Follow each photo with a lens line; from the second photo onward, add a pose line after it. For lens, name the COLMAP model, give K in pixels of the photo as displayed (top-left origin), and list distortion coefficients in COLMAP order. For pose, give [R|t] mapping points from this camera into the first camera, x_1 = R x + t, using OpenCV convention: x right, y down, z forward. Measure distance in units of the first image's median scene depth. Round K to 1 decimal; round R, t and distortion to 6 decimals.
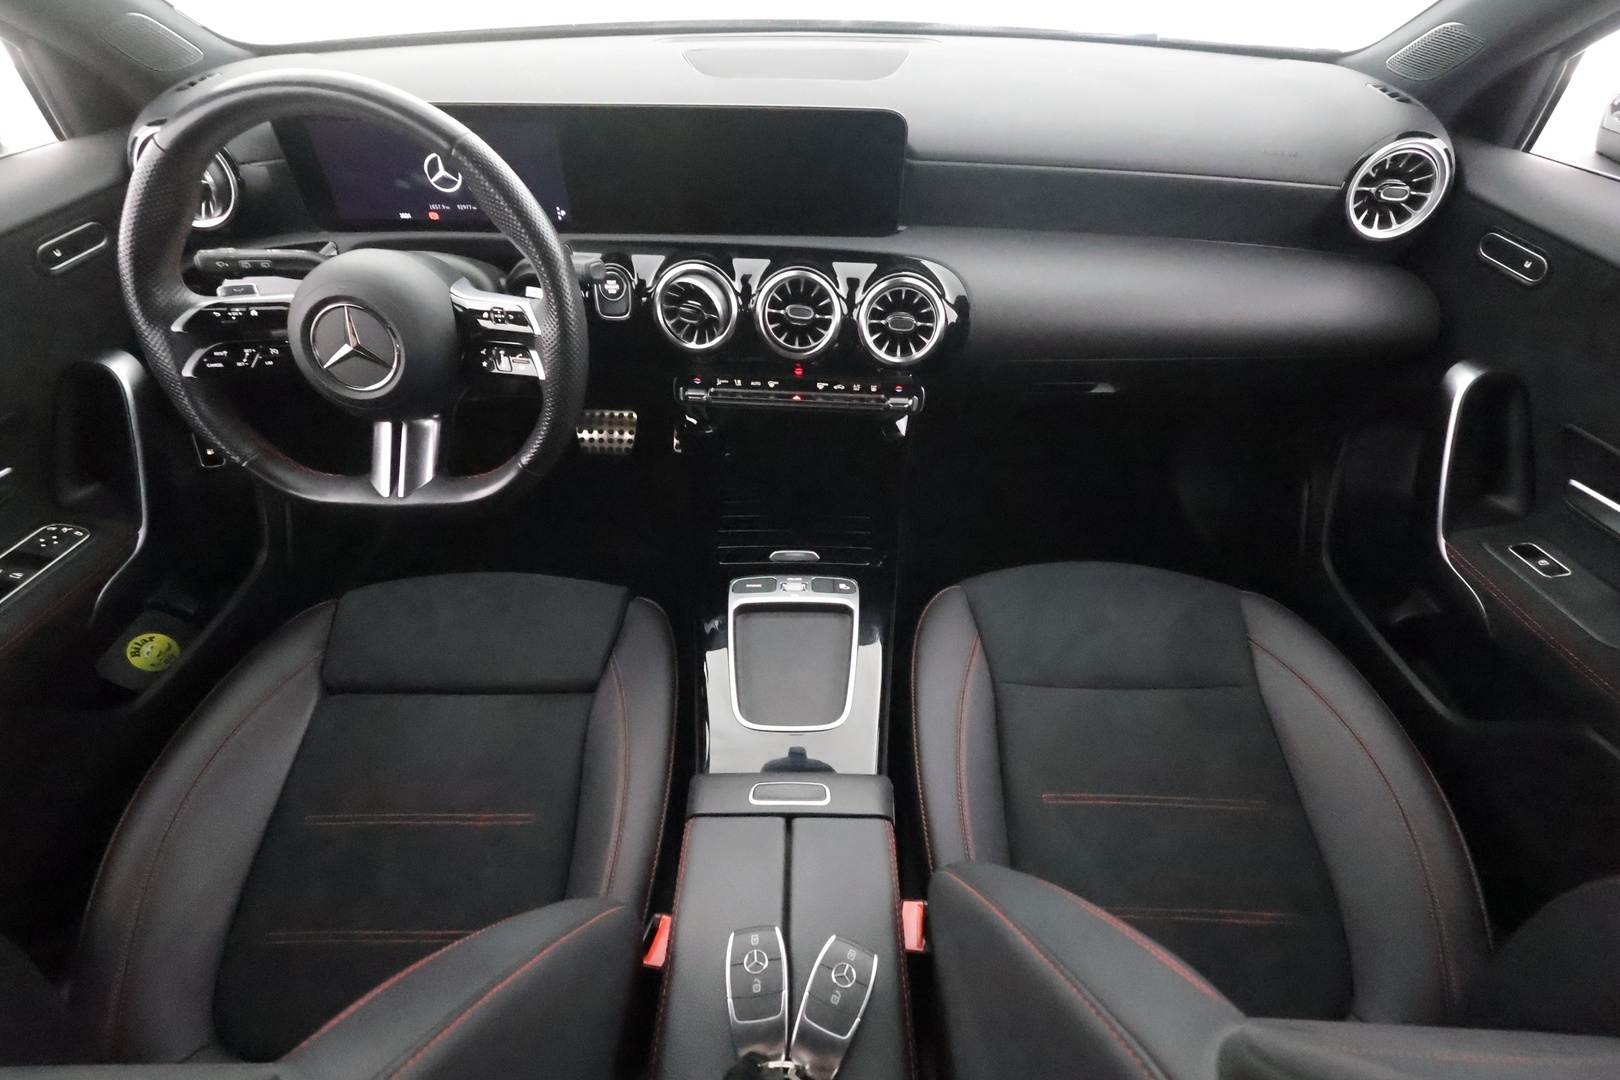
lens RADIAL K [[764.1, 0, 810.2], [0, 764.1, 541.3], [0, 0, 1]] dist [0.004988, -0.001035]
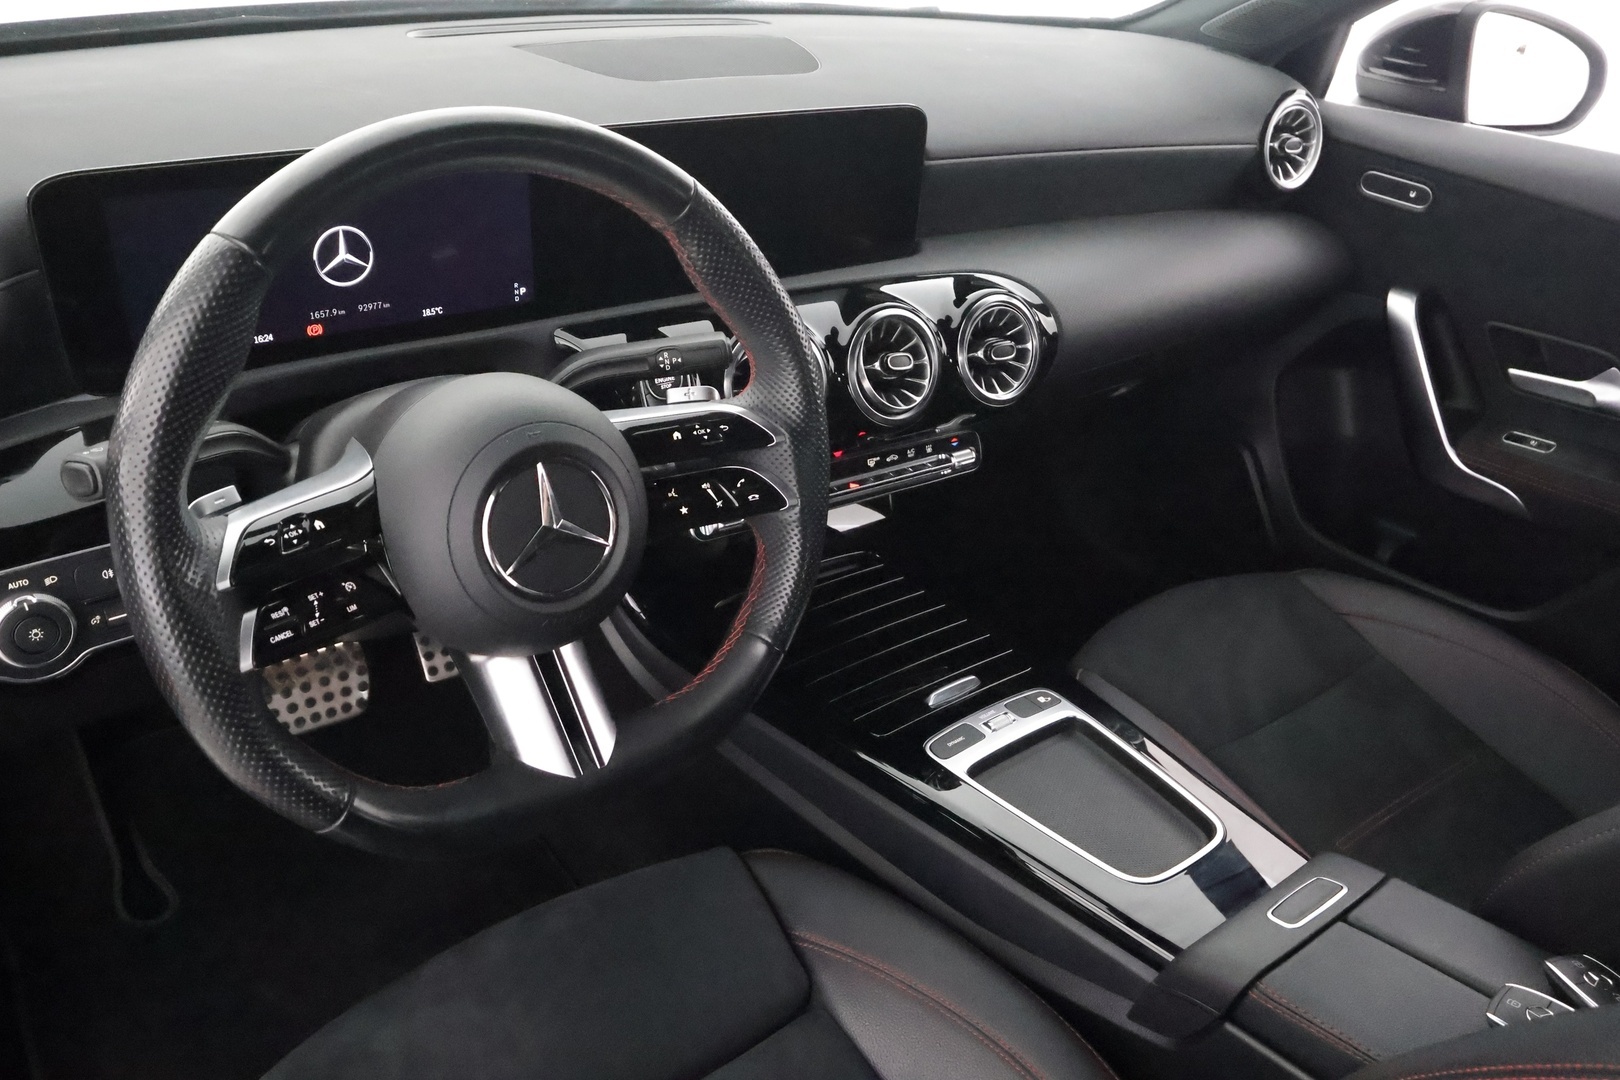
lens RADIAL K [[1279.3, 0, 807.2], [0, 1279.3, 547.7], [0, 0, 1]] dist [-0.005082, 0.015910]
pose [[0.778363, -0.265571, 0.568878, -0.828107], [0.361135, 0.930601, -0.059686, -0.089082], [-0.513548, 0.251899, 0.820253, 0.074514]]
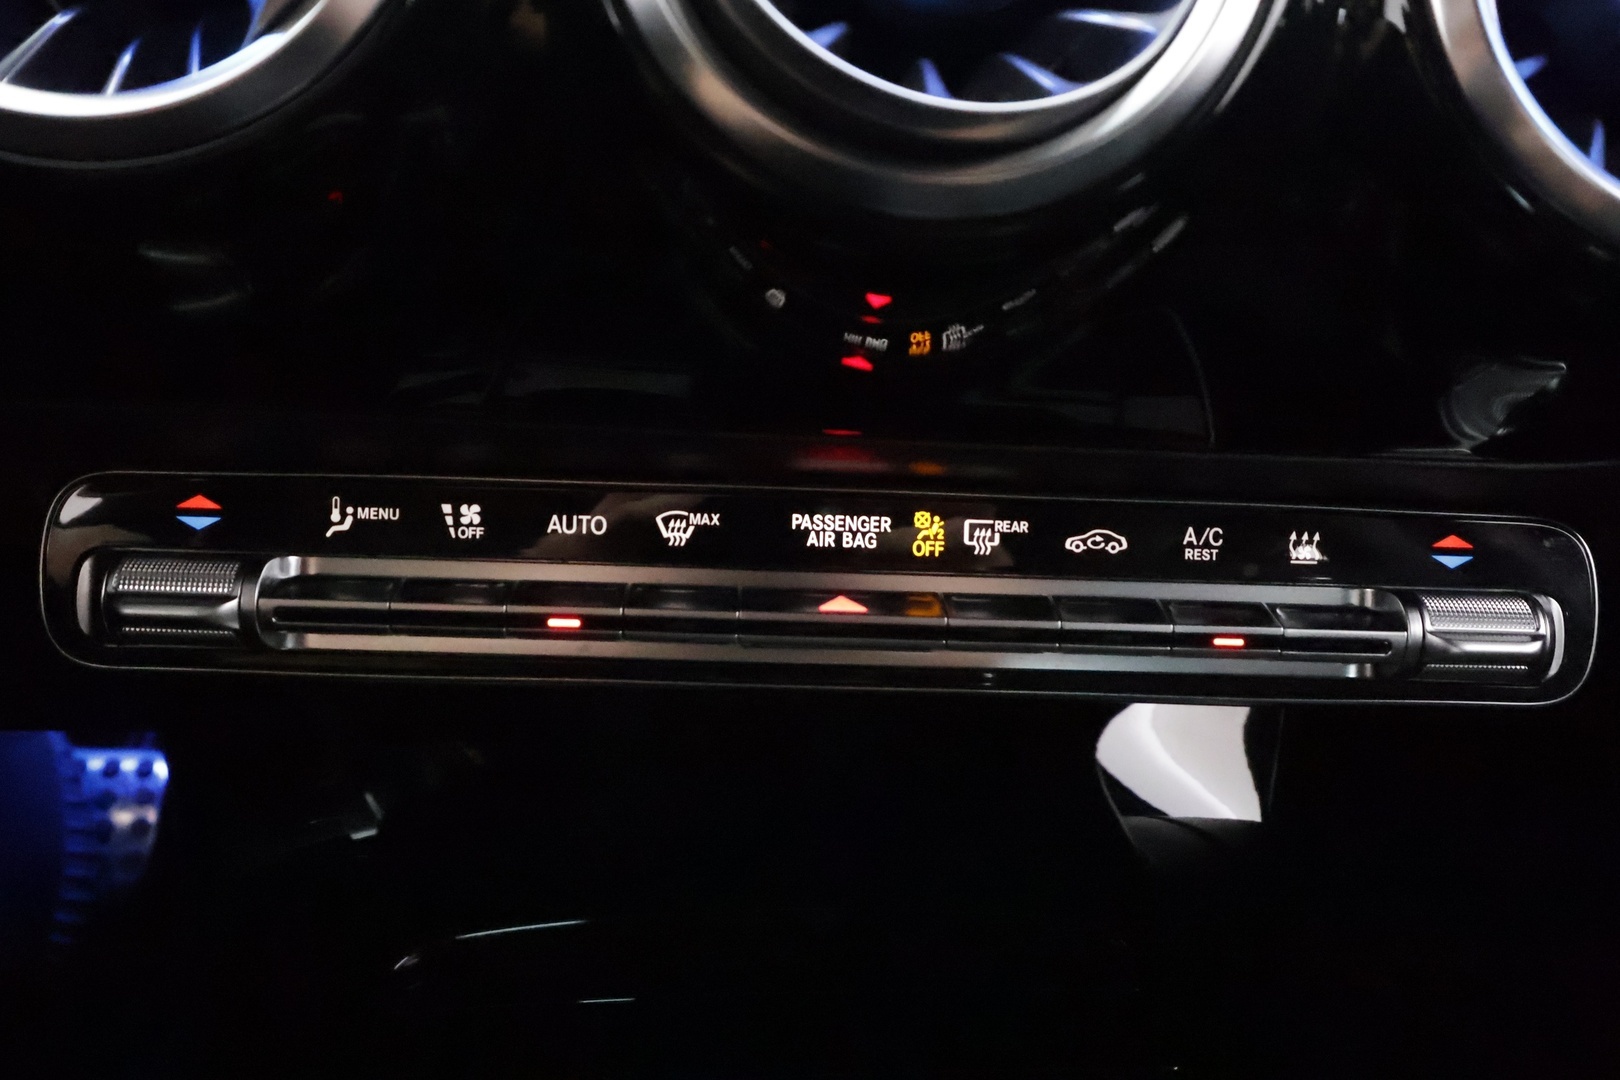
lens RADIAL K [[1279.3, 0, 804.0], [0, 1279.3, 552.2], [0, 0, 1]] dist [-0.005082, 0.015910]
pose [[0.992674, 0.003353, 0.120778, -0.063353], [0.036548, 0.944453, -0.326608, -0.127141], [-0.115164, 0.328630, 0.937411, 0.844362]]
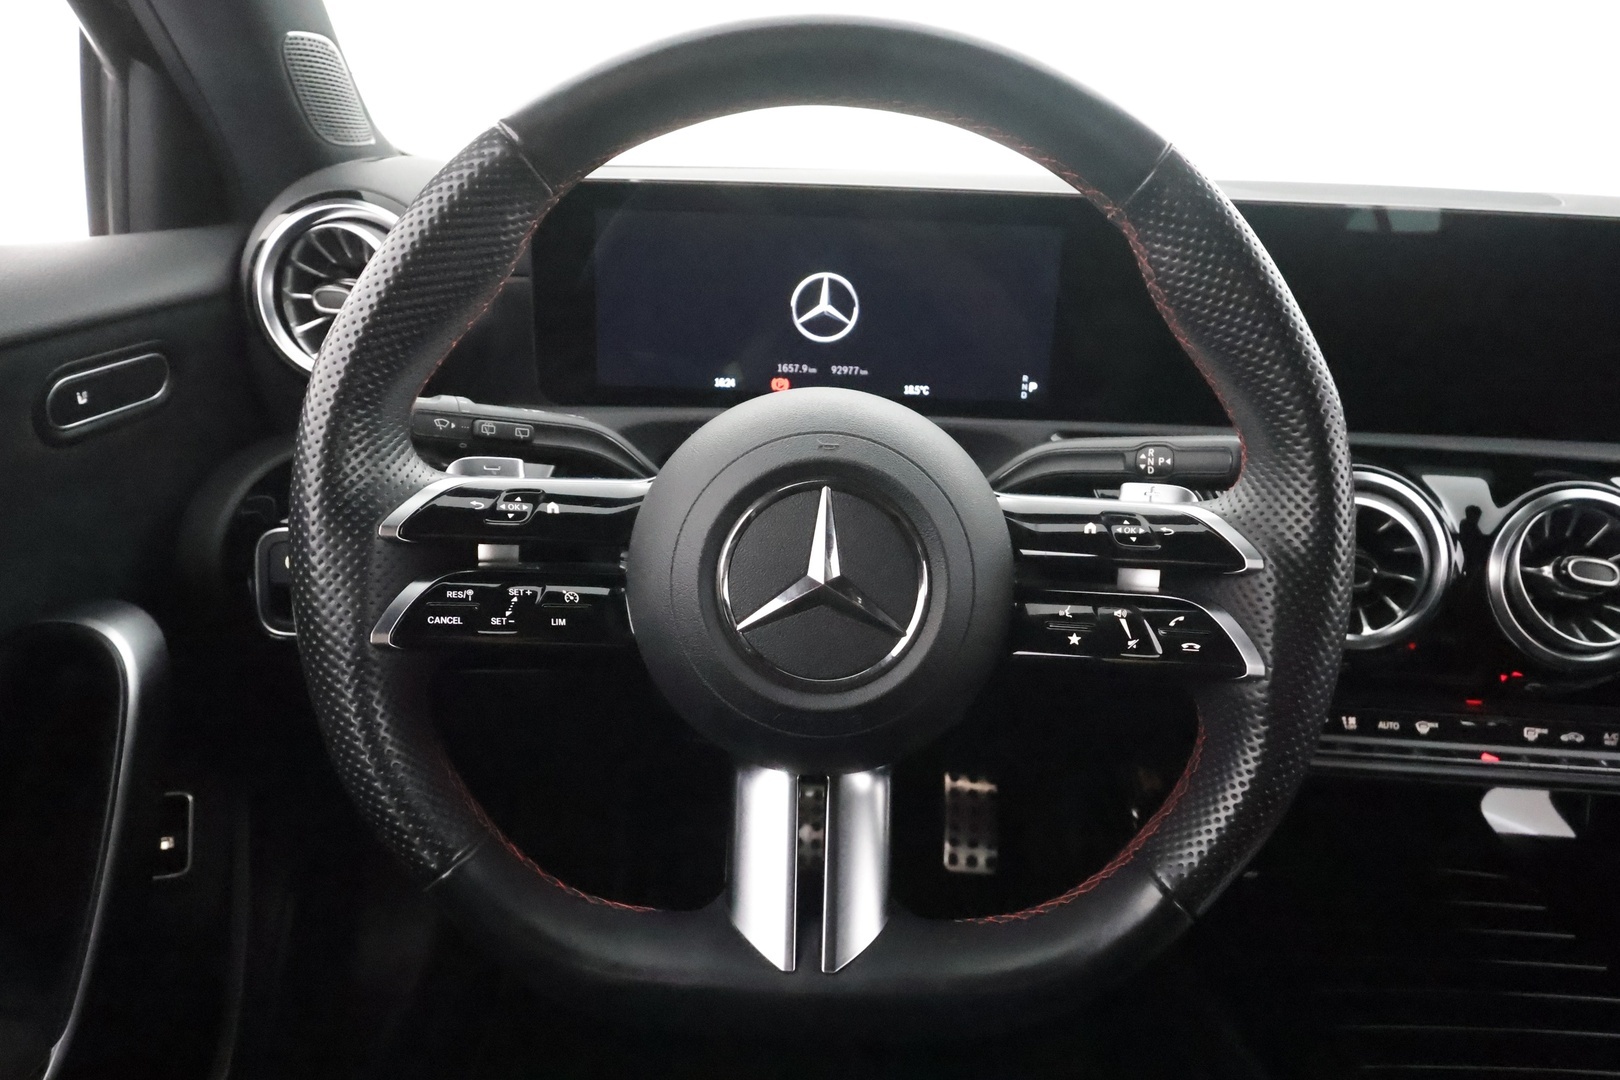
lens RADIAL K [[1114.7, 0, 807.6], [0, 1114.7, 532.8], [0, 0, 1]] dist [0.004037, 0.001403]
pose [[0.999464, 0.030362, 0.012251, -0.501855], [-0.022859, 0.915010, -0.402783, -0.031779], [-0.023439, 0.402287, 0.915214, 0.366717]]
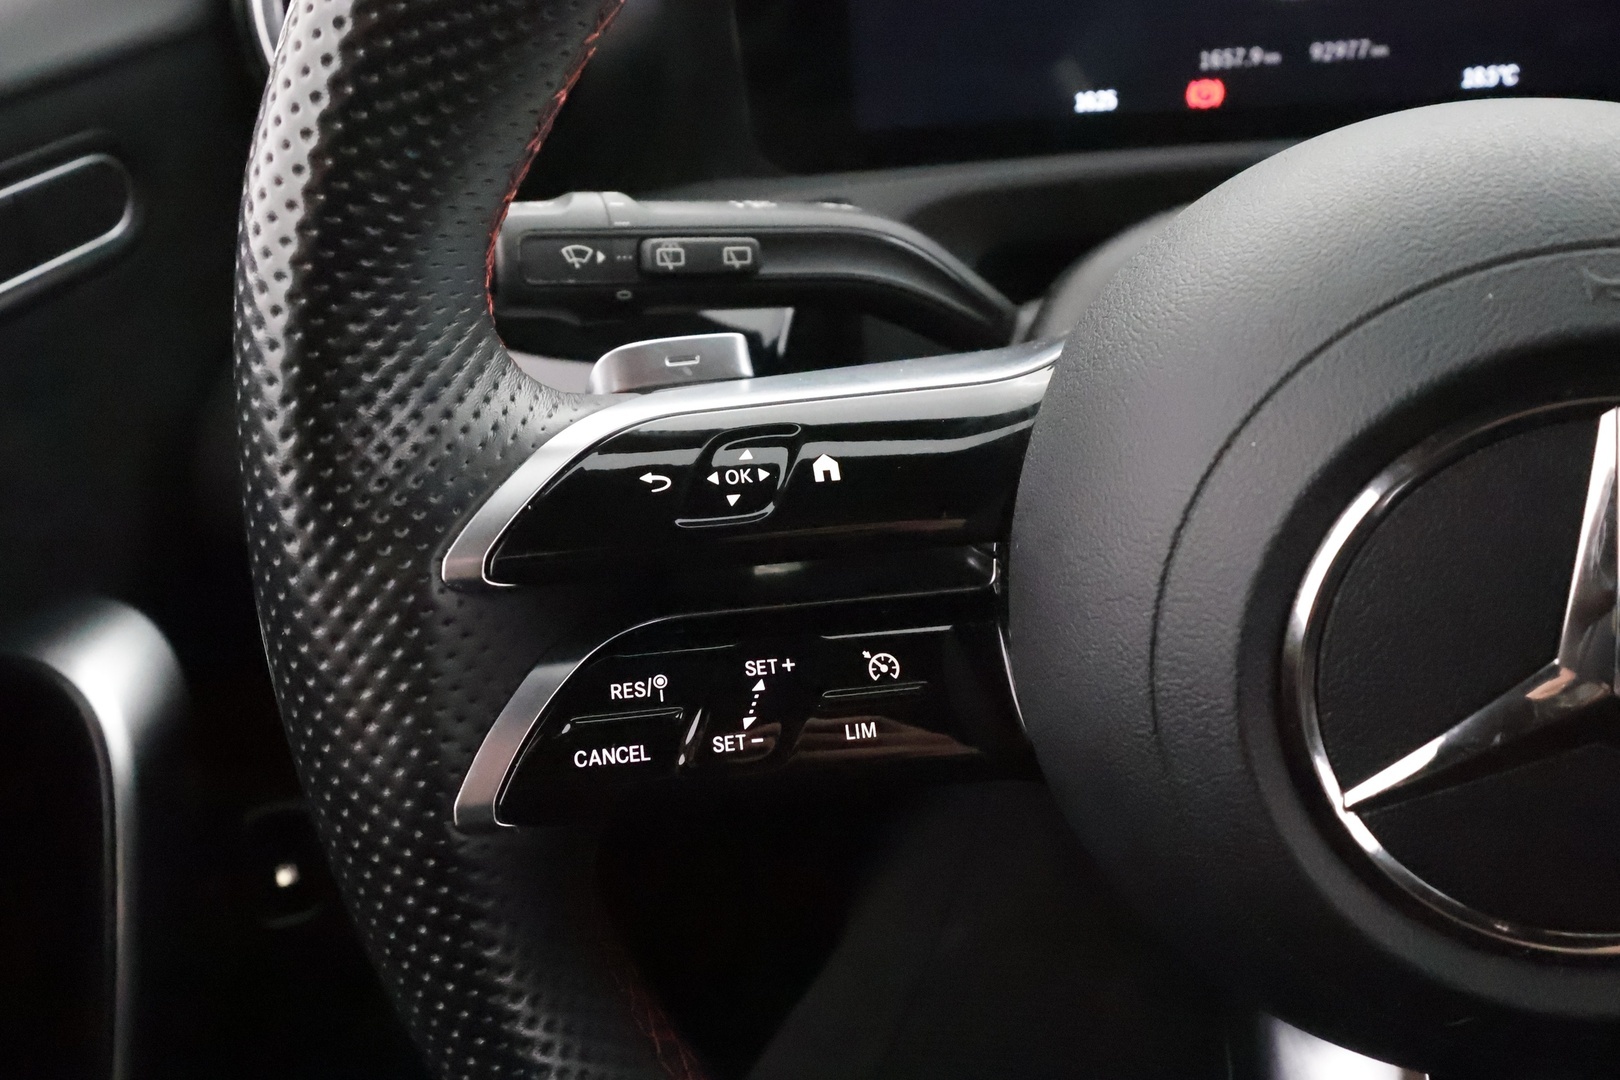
lens RADIAL K [[1279.3, 0, 799.0], [0, 1279.3, 540.4], [0, 0, 1]] dist [-0.005082, 0.015910]
pose [[0.982522, -0.004309, -0.186098, -0.574163], [-0.032716, 0.980173, -0.195426, -0.188183], [0.183250, 0.198099, 0.962900, 0.601057]]
